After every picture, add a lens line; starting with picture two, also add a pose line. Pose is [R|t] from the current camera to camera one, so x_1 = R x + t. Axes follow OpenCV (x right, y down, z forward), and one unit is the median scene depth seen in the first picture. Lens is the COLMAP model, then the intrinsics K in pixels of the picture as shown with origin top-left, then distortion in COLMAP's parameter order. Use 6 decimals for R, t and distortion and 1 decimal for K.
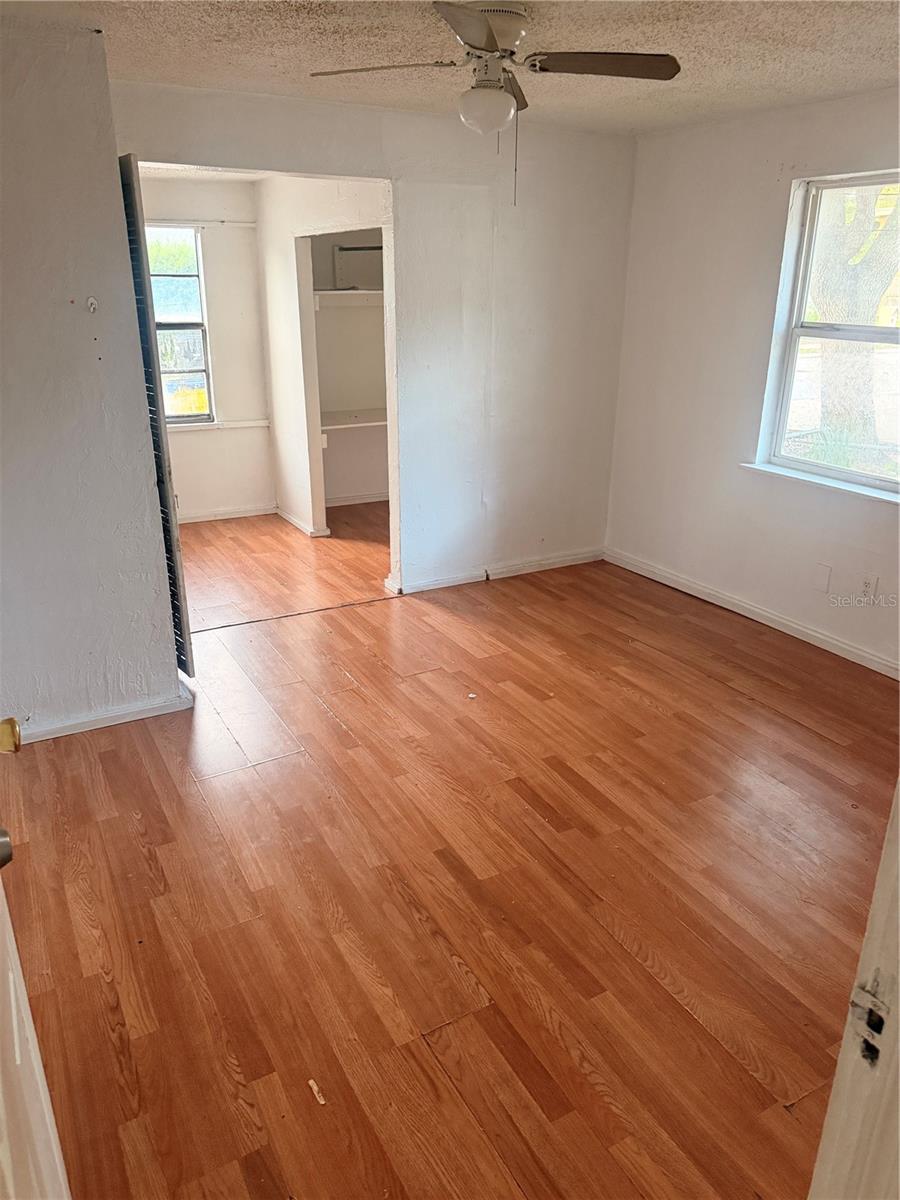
lens RADIAL K [[856.8, 0, 452.3], [0, 856.8, 607.2], [0, 0, 1]] dist [0.068103, -0.070922]
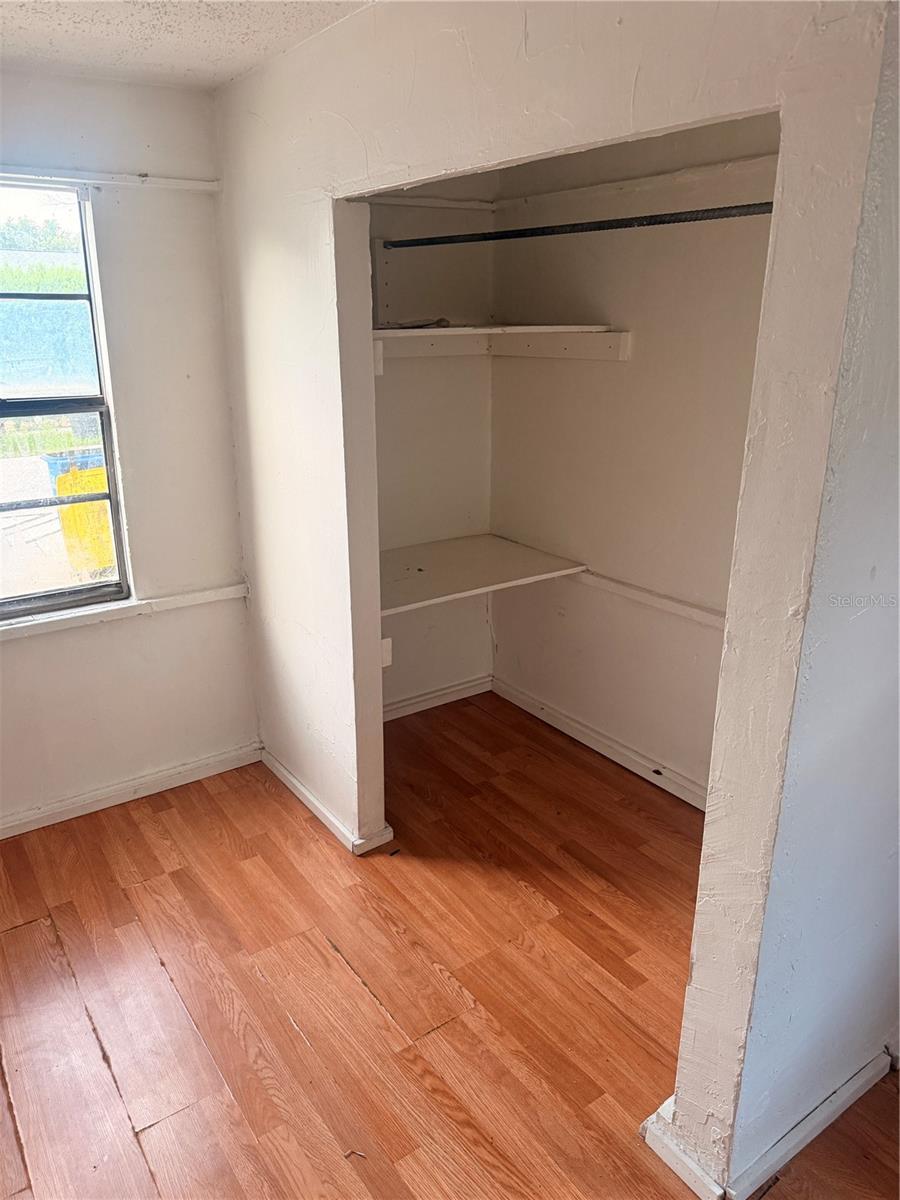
lens RADIAL K [[866.9, 0, 450.0], [0, 866.9, 592.0], [0, 0, 1]] dist [0.069068, -0.004504]
pose [[0.994511, -0.035698, 0.098355, -0.155013], [0.040830, 0.997881, -0.050664, -0.195510], [-0.096338, 0.054402, 0.993861, 0.527056]]
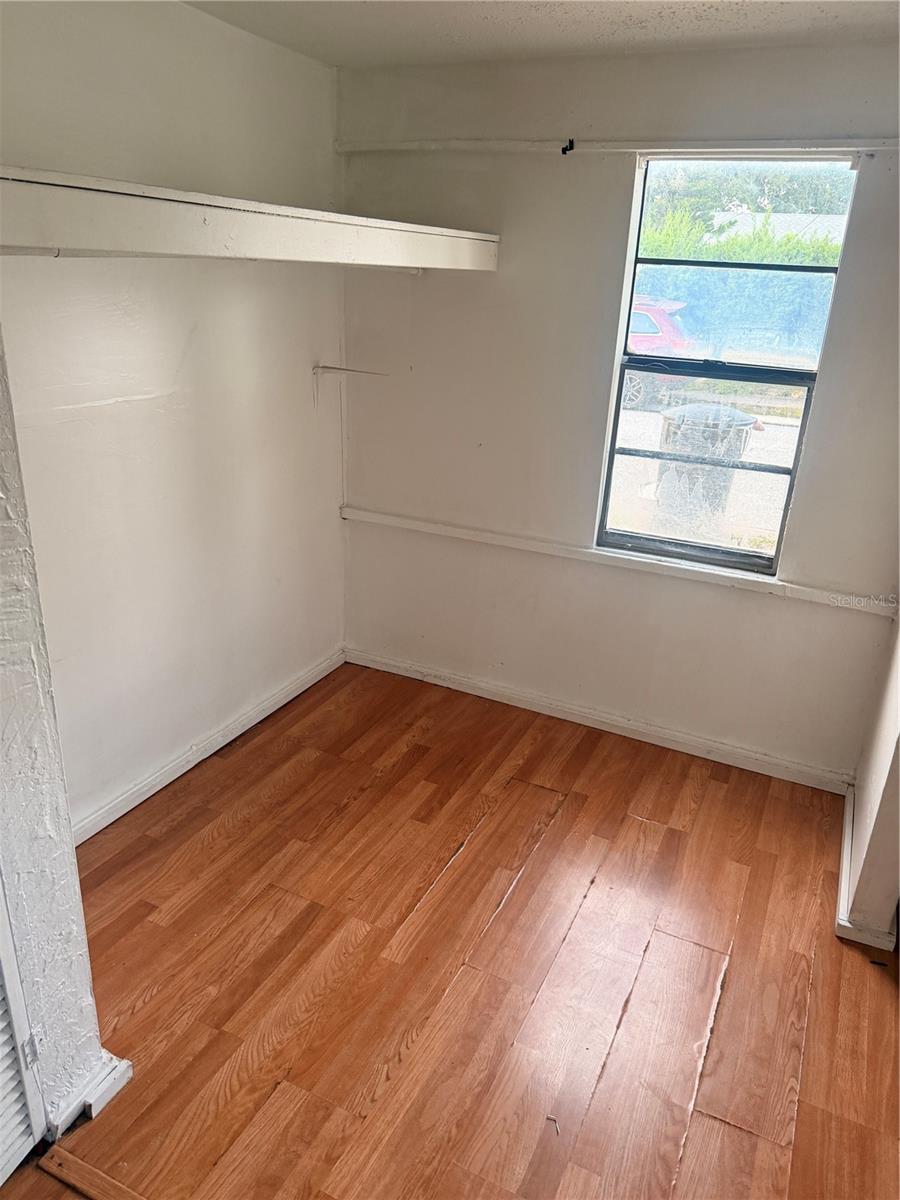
lens RADIAL K [[856.8, 0, 452.3], [0, 856.8, 607.2], [0, 0, 1]] dist [0.068103, -0.070922]
pose [[0.583381, 0.326107, -0.743856, -0.021174], [-0.335491, 0.930824, 0.144959, -0.218357], [0.739670, 0.164991, 0.652431, 0.589183]]
